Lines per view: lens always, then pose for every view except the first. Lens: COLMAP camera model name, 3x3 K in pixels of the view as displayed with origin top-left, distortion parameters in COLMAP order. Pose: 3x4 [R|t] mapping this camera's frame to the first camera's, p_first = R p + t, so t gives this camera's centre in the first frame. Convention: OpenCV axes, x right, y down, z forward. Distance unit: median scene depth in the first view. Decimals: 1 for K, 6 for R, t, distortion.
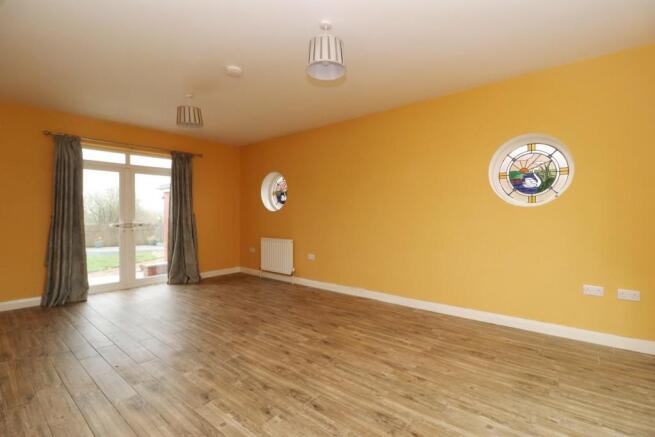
lens RADIAL K [[300.0, 0, 330.3], [0, 300.0, 216.1], [0, 0, 1]] dist [-0.016274, -0.001051]
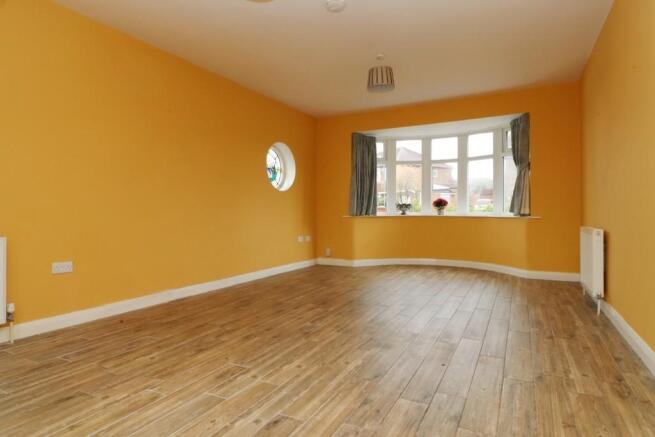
lens RADIAL K [[389.8, 0, 328.9], [0, 389.8, 218.0], [0, 0, 1]] dist [0.000424, 0.000392]
pose [[-0.220345, 0.000024, 0.975422, -1.755446], [0.013416, 0.999905, 0.003006, 0.136380], [-0.975330, 0.013749, -0.220325, 1.618504]]
